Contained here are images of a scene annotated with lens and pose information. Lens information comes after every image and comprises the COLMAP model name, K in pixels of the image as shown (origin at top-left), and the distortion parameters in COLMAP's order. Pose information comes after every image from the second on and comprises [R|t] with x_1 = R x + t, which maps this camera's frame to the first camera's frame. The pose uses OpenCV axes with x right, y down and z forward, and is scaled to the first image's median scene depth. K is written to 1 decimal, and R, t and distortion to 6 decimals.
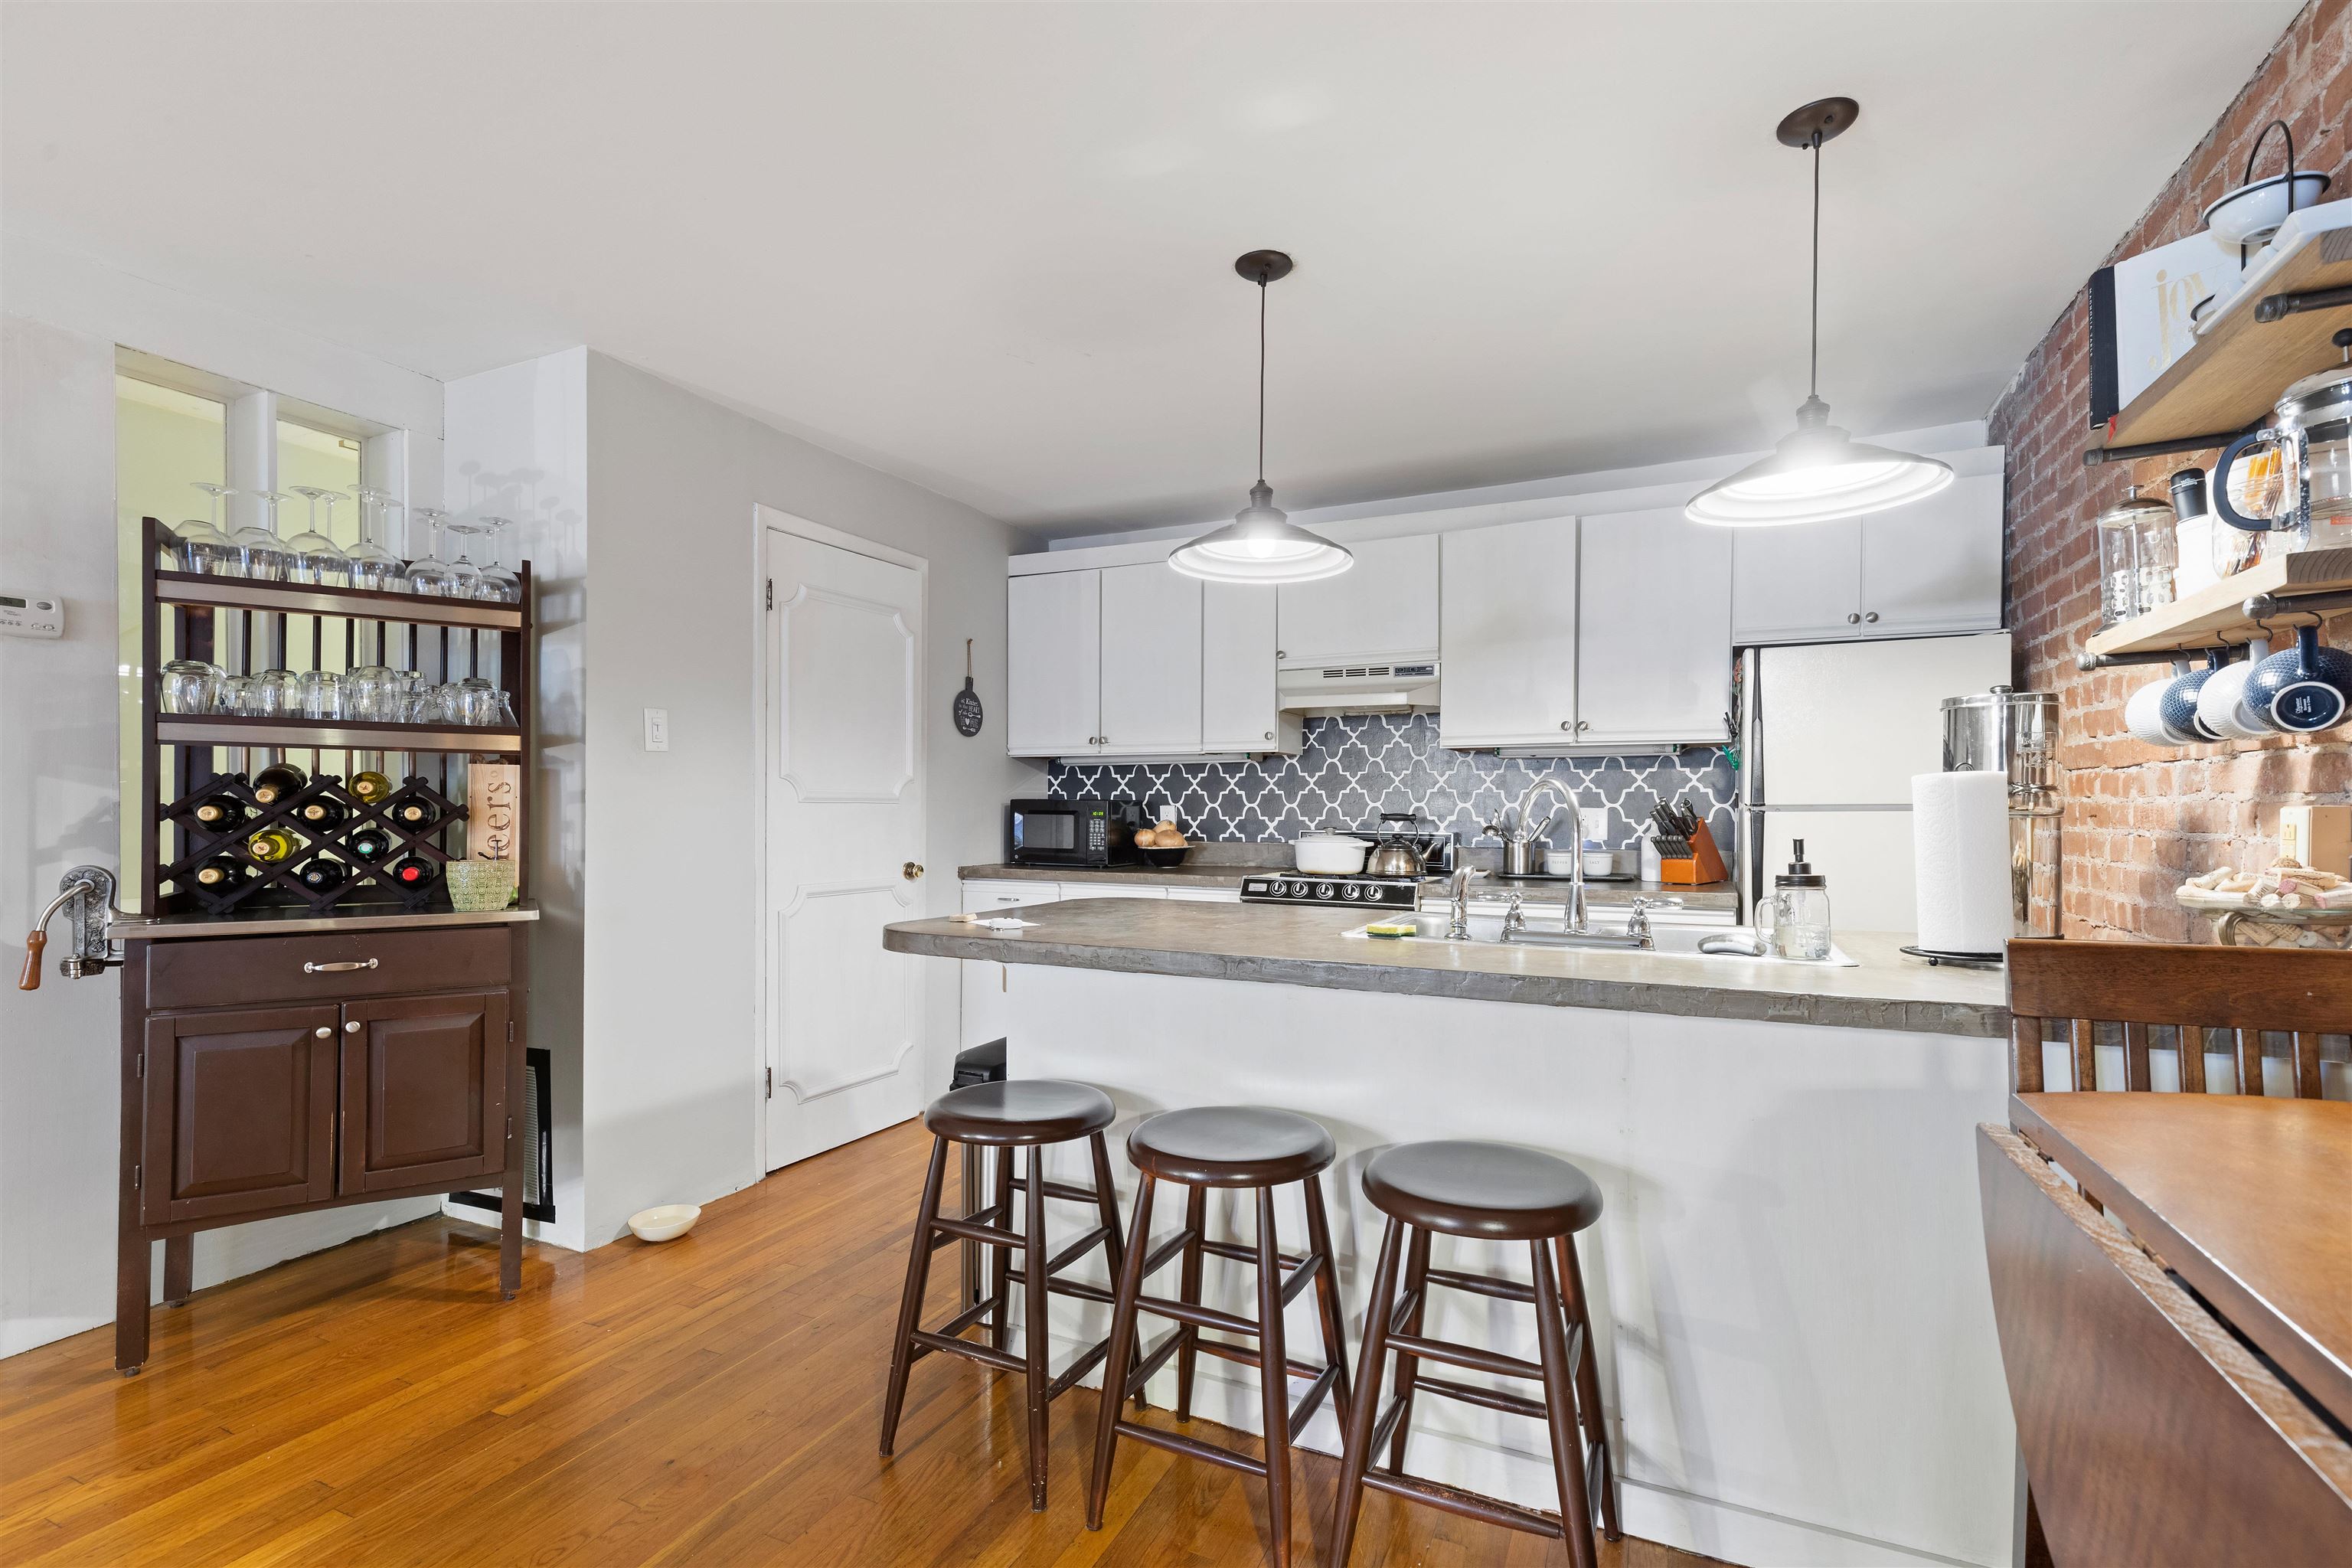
lens RADIAL K [[1047.5, 0, 1200.0], [0, 1047.5, 821.2], [0, 0, 1]] dist [0.004559, -0.000875]
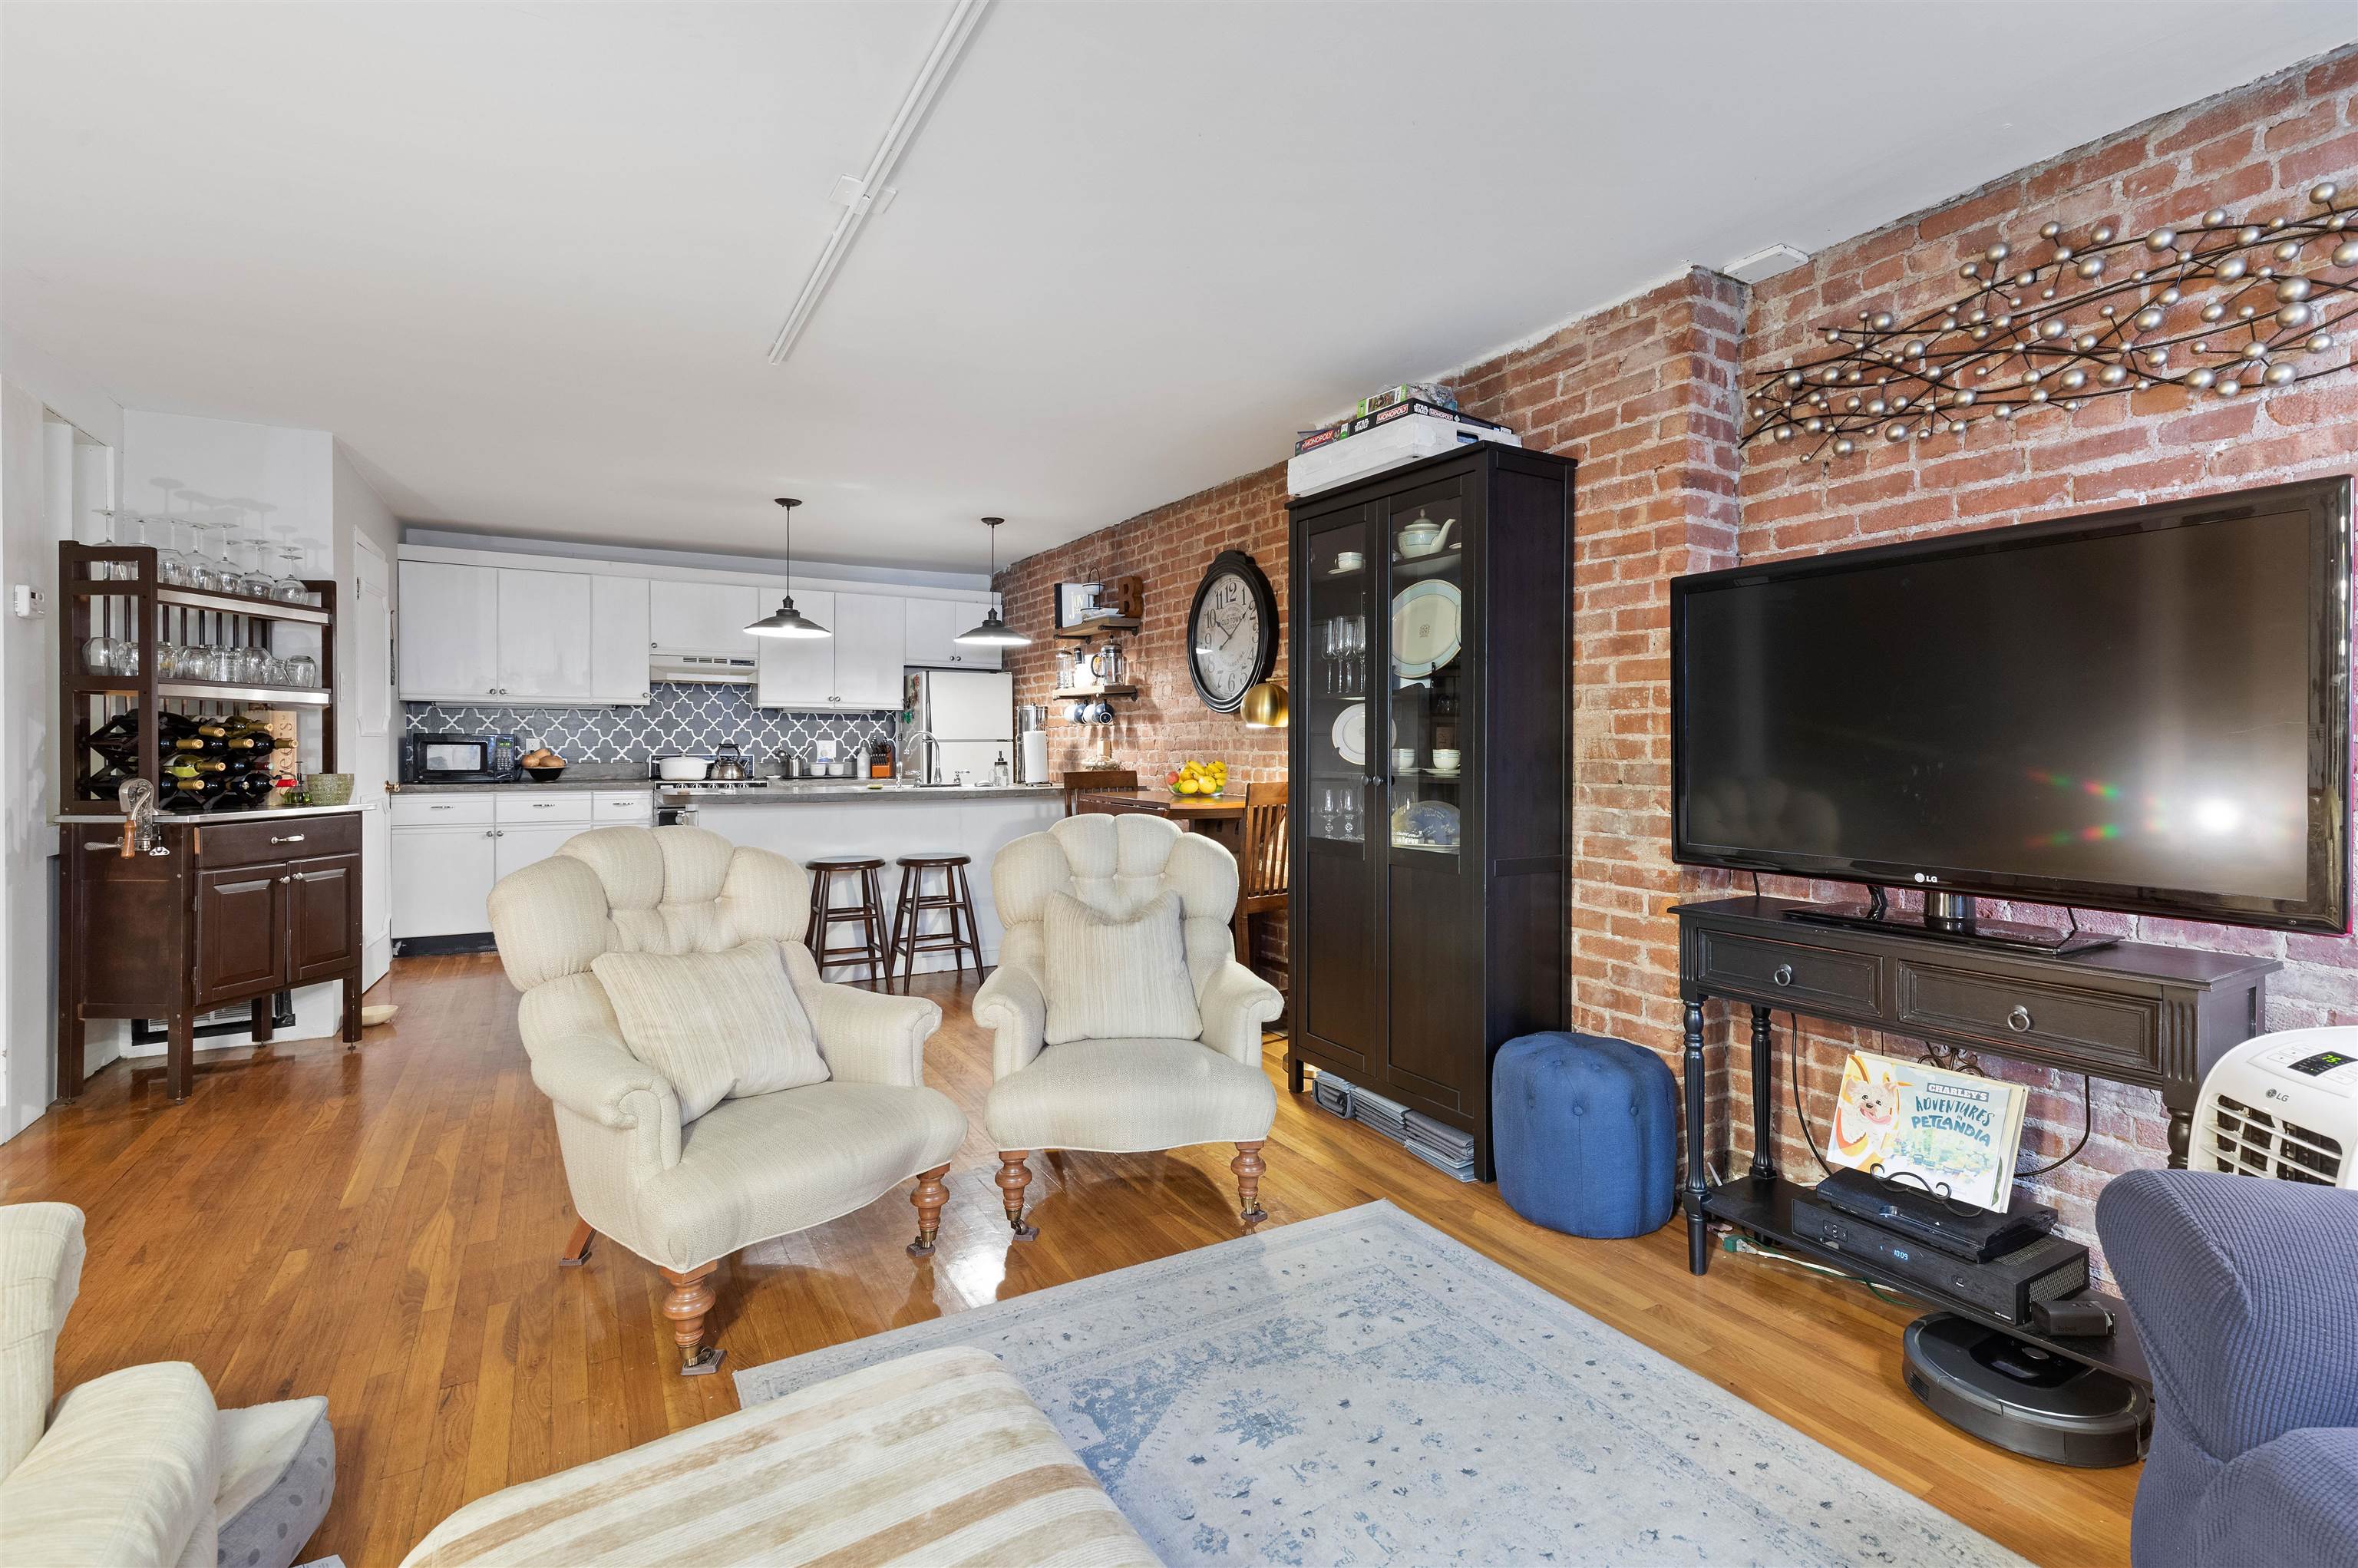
lens RADIAL K [[1050.1, 0, 1175.3], [0, 1050.1, 751.9], [0, 0, 1]] dist [0.004559, -0.000875]
pose [[0.578778, -0.006462, 0.815459, -0.805097], [0.008491, 0.999962, 0.001897, 0.009172], [-0.815441, 0.005826, 0.578811, -0.606439]]
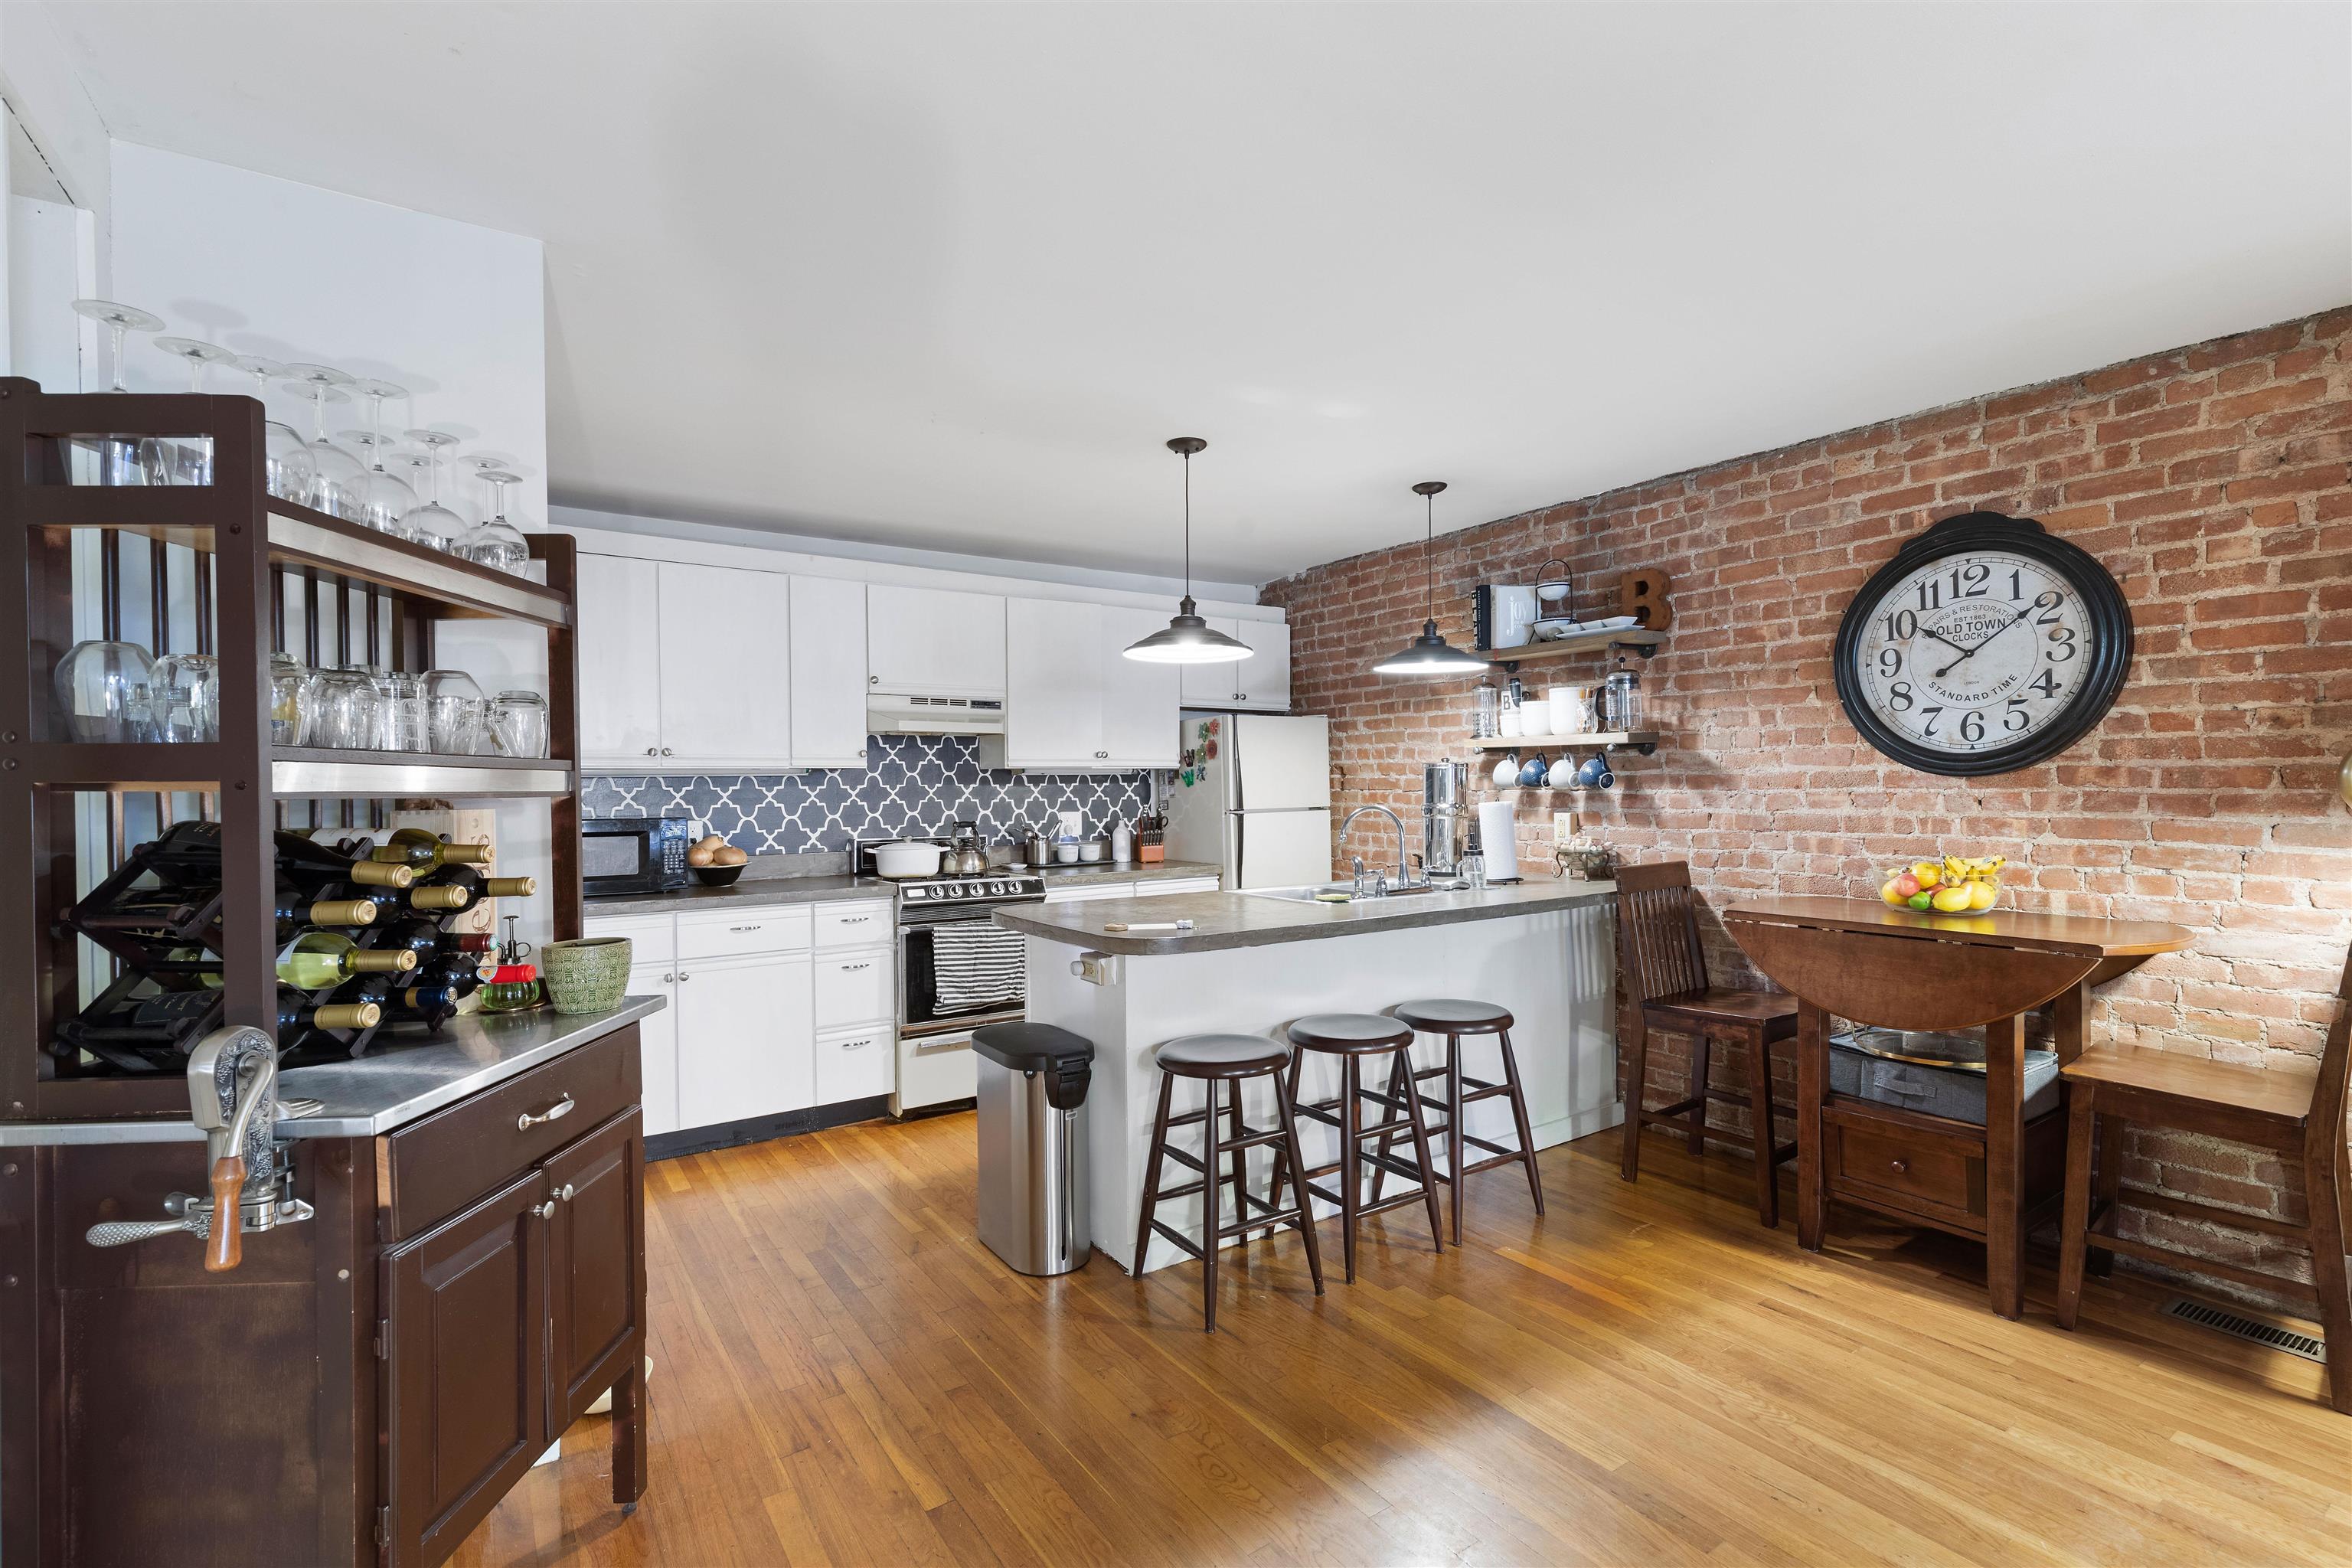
lens RADIAL K [[1047.5, 0, 1175.3], [0, 1047.5, 793.3], [0, 0, 1]] dist [0.004559, -0.000875]
pose [[0.521804, -0.013903, 0.852952, -0.713575], [0.022885, 0.999735, 0.002296, -0.037189], [-0.852758, 0.018322, 0.521984, 0.173153]]
